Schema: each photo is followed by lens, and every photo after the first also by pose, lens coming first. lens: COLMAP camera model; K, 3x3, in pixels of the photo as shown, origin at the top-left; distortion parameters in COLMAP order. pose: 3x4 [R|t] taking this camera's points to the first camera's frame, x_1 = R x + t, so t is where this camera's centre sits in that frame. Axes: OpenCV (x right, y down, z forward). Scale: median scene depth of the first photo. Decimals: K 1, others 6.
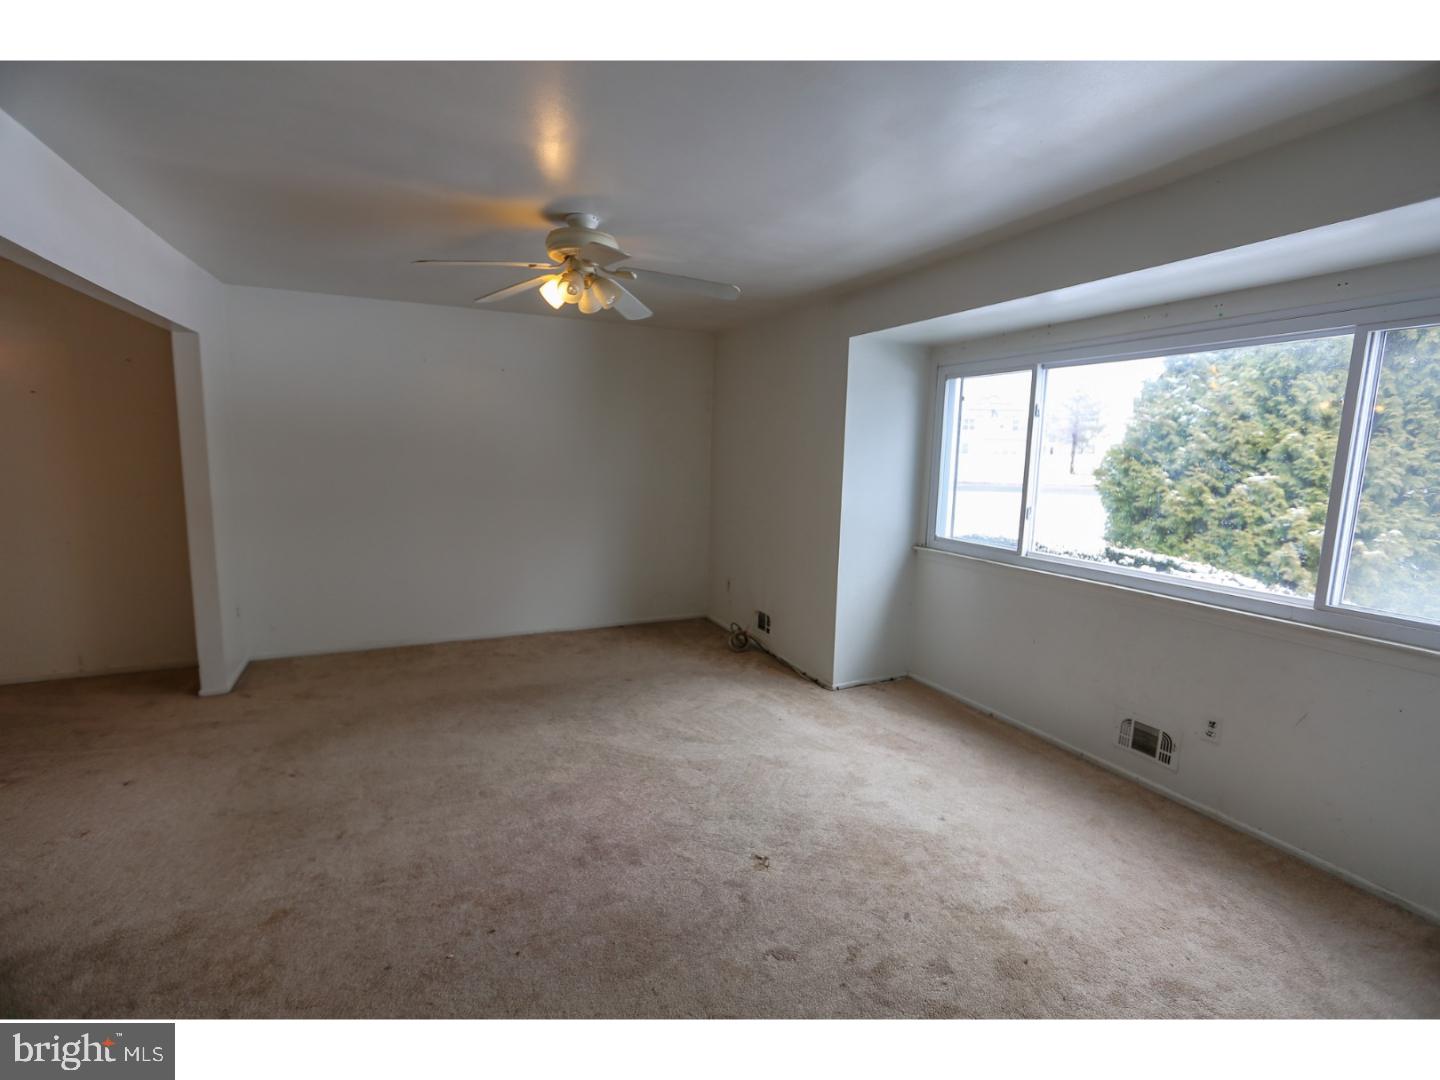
lens RADIAL K [[652.1, 0, 714.7], [0, 652.1, 536.5], [0, 0, 1]] dist [-0.037705, 0.018902]
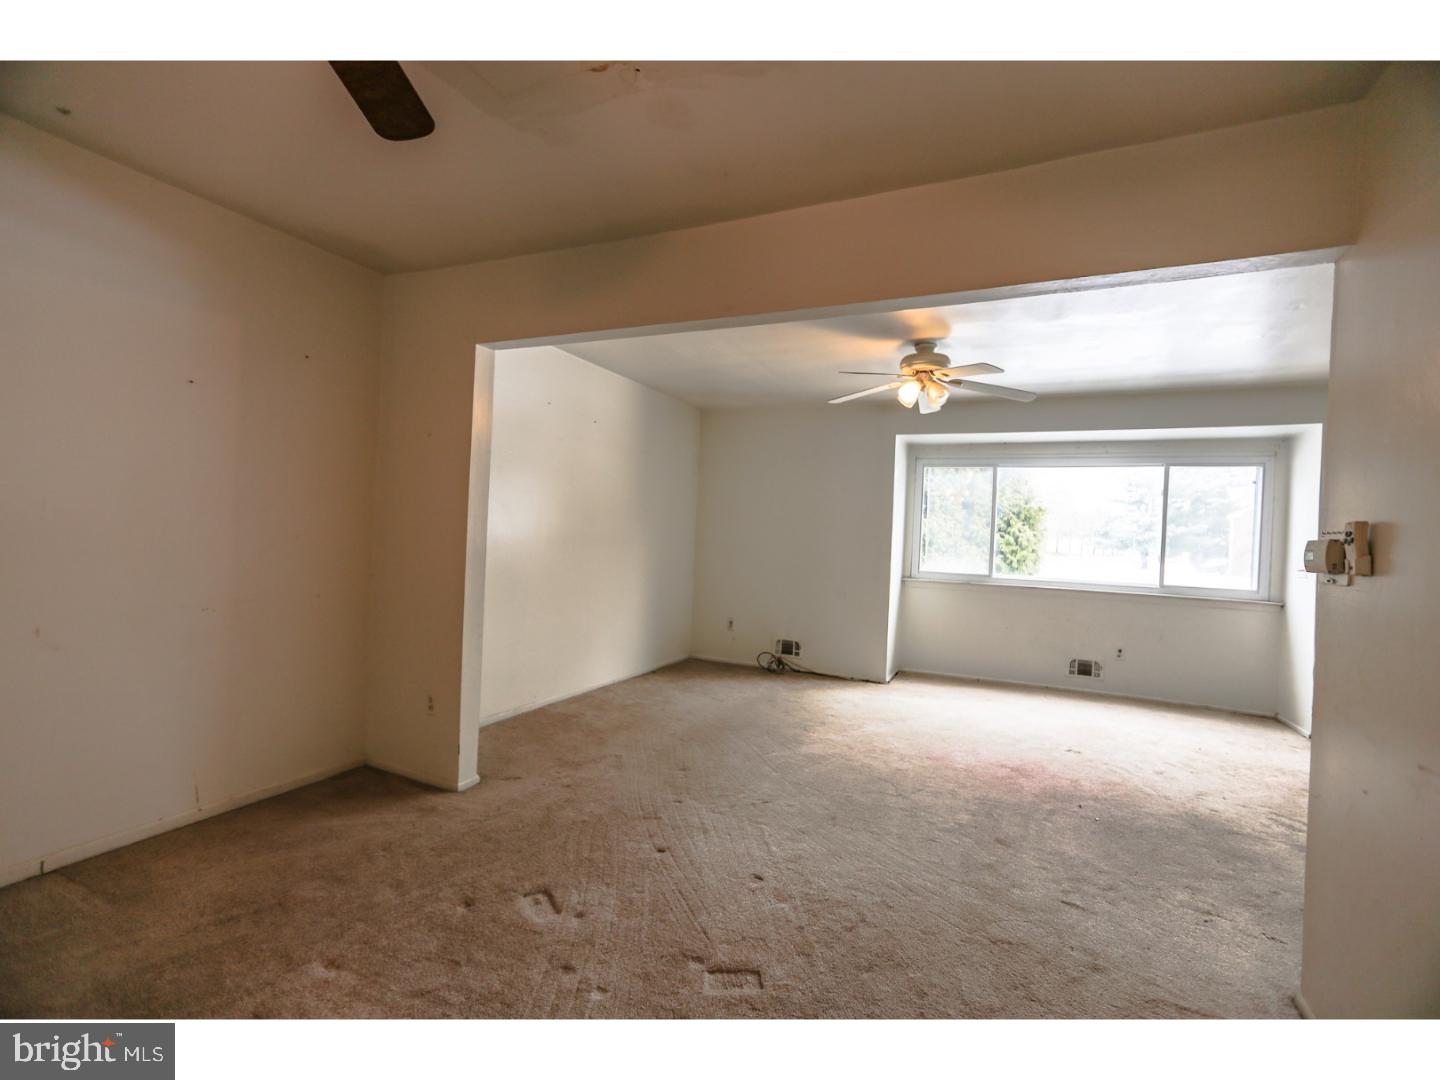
lens RADIAL K [[652.1, 0, 714.7], [0, 652.1, 536.5], [0, 0, 1]] dist [-0.037705, 0.018902]
pose [[0.771054, 0.008075, 0.636719, -1.185644], [0.059831, 0.994577, -0.085068, 0.026112], [-0.633953, 0.103687, 0.766389, 0.177005]]
